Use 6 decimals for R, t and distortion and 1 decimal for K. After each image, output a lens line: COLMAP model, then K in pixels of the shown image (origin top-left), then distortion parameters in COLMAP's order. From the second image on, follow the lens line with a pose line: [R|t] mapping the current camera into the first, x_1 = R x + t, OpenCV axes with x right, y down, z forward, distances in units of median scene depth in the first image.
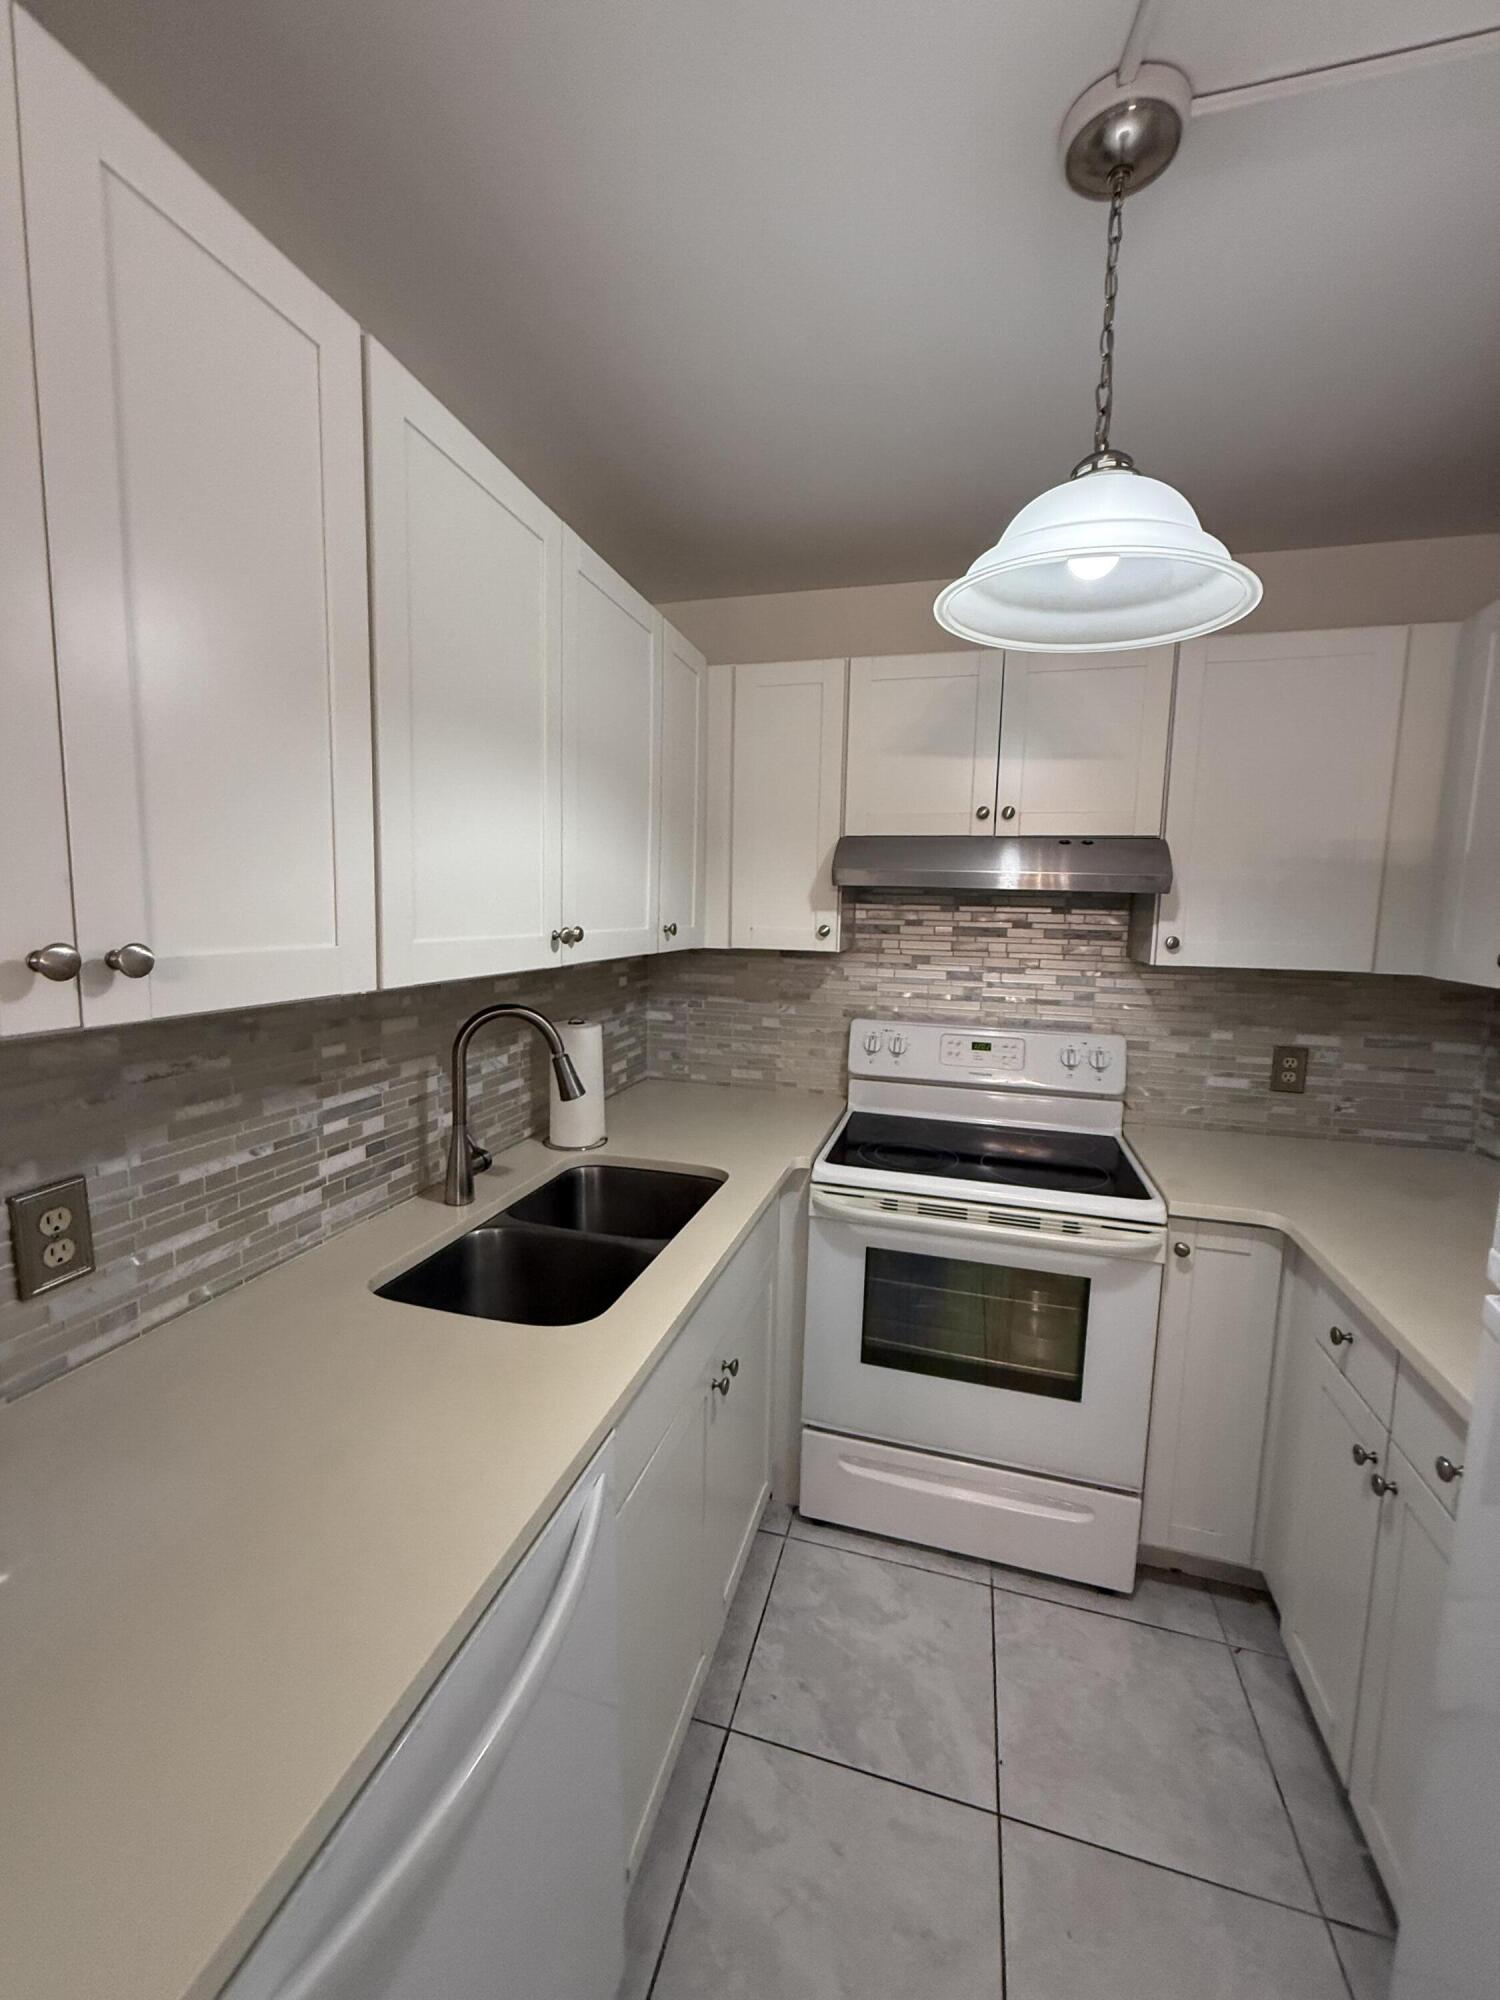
lens RADIAL K [[807.3, 0, 750.3], [0, 807.3, 993.8], [0, 0, 1]] dist [0.004563, 0.000360]
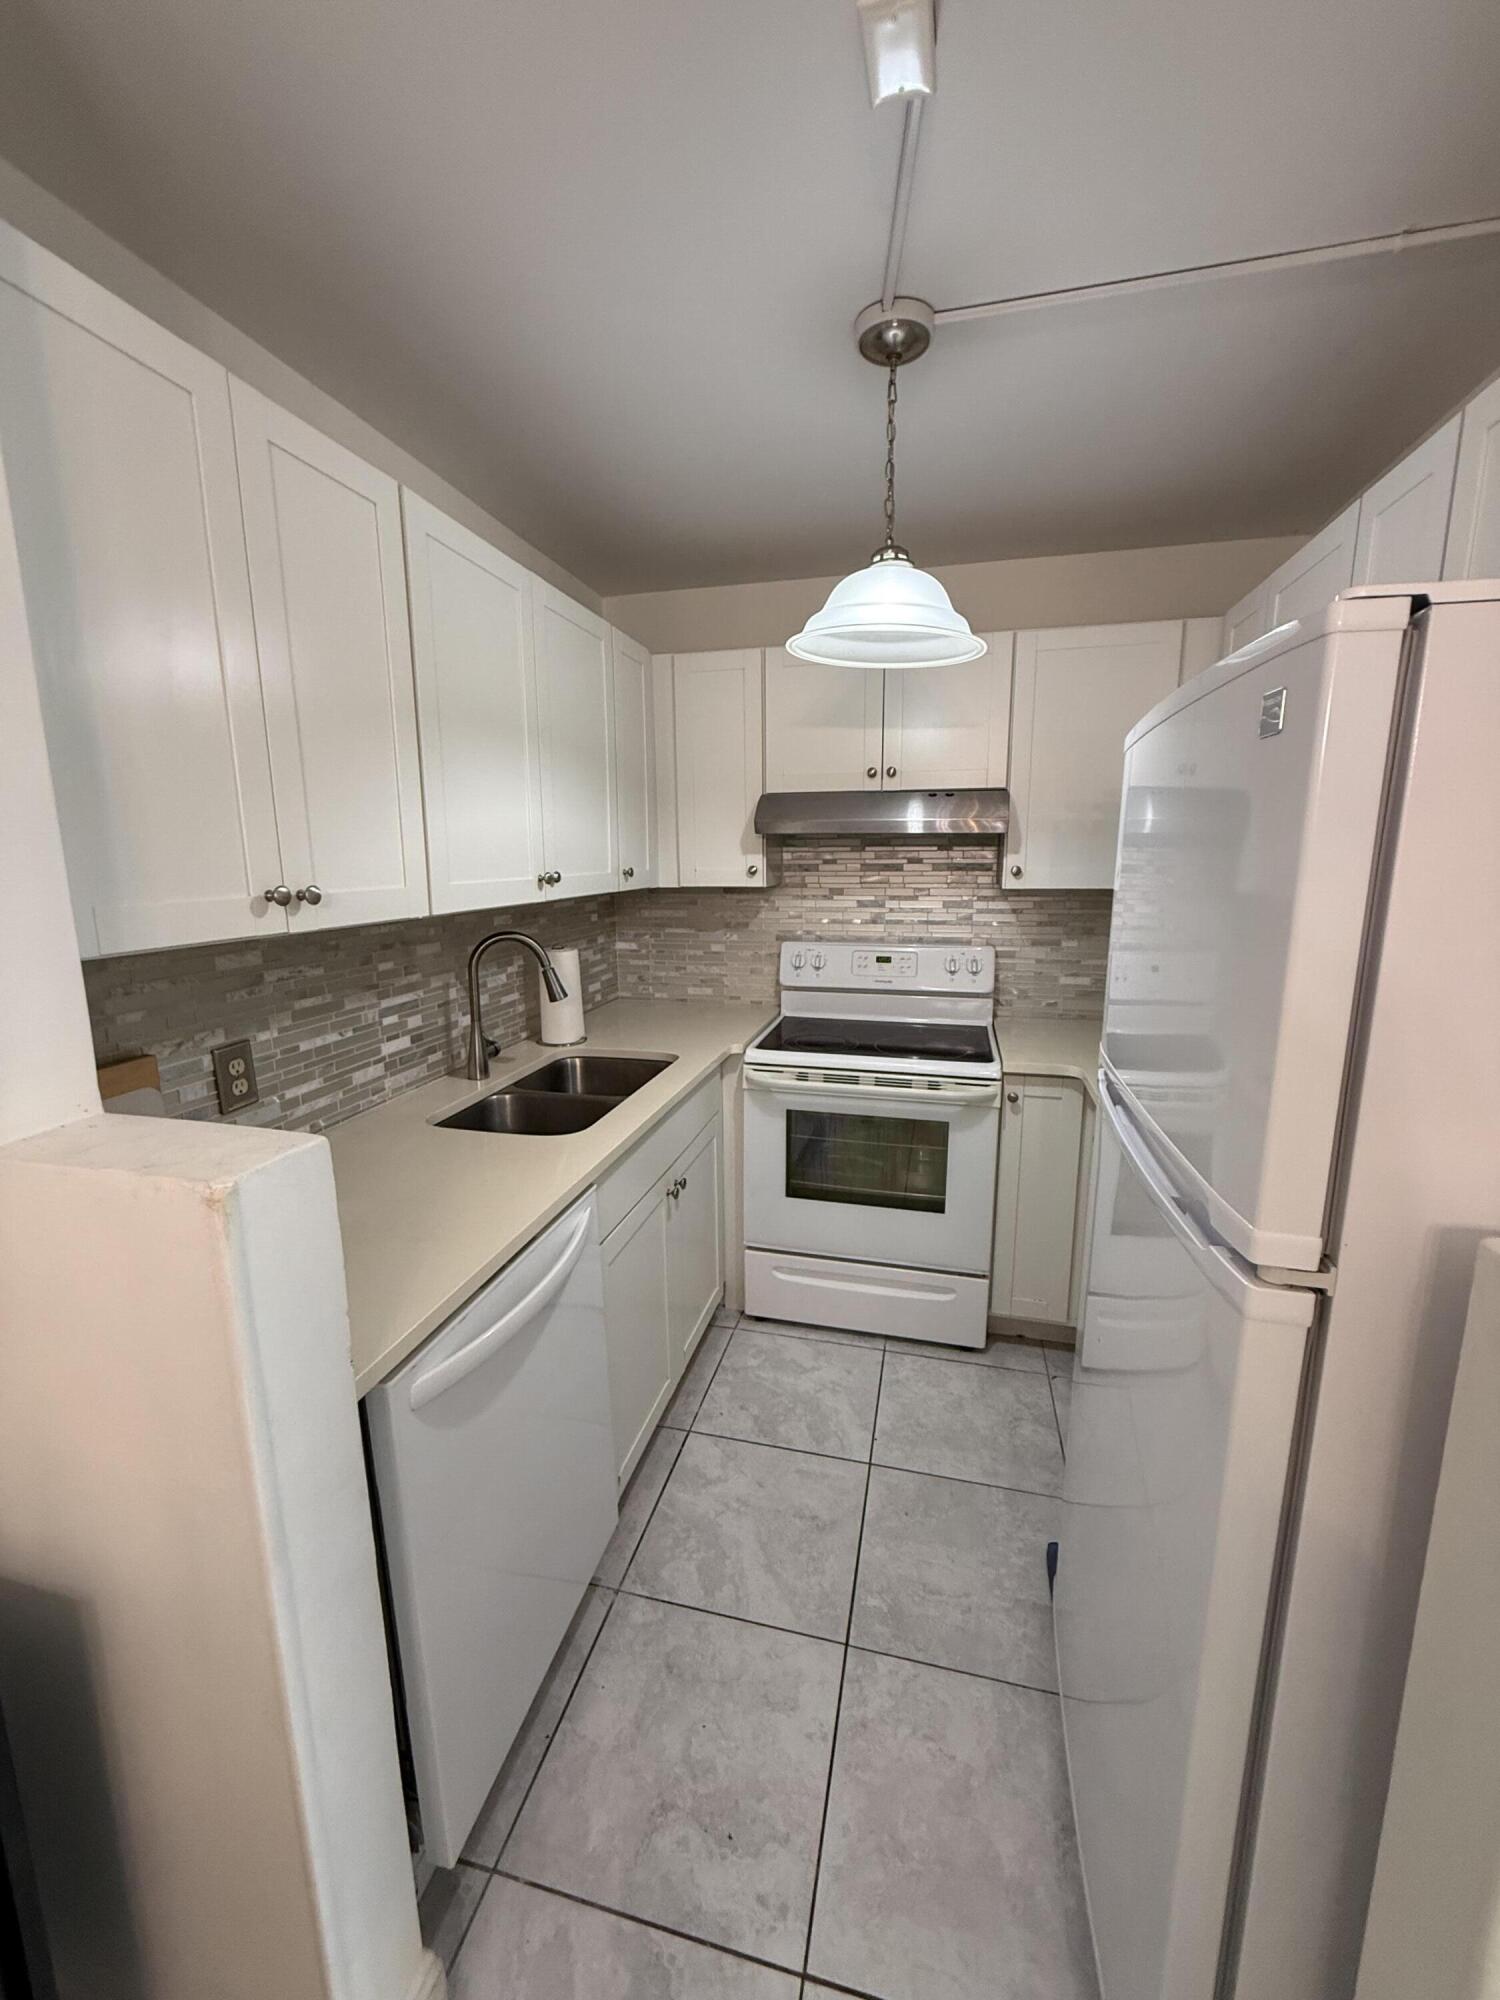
lens RADIAL K [[807.3, 0, 747.8], [0, 807.3, 994.2], [0, 0, 1]] dist [0.004563, 0.000360]
pose [[0.999200, -0.033756, 0.021441, 0.064249], [0.032196, 0.997073, 0.069348, 0.034307], [-0.023719, -0.068603, 0.997362, -0.335456]]
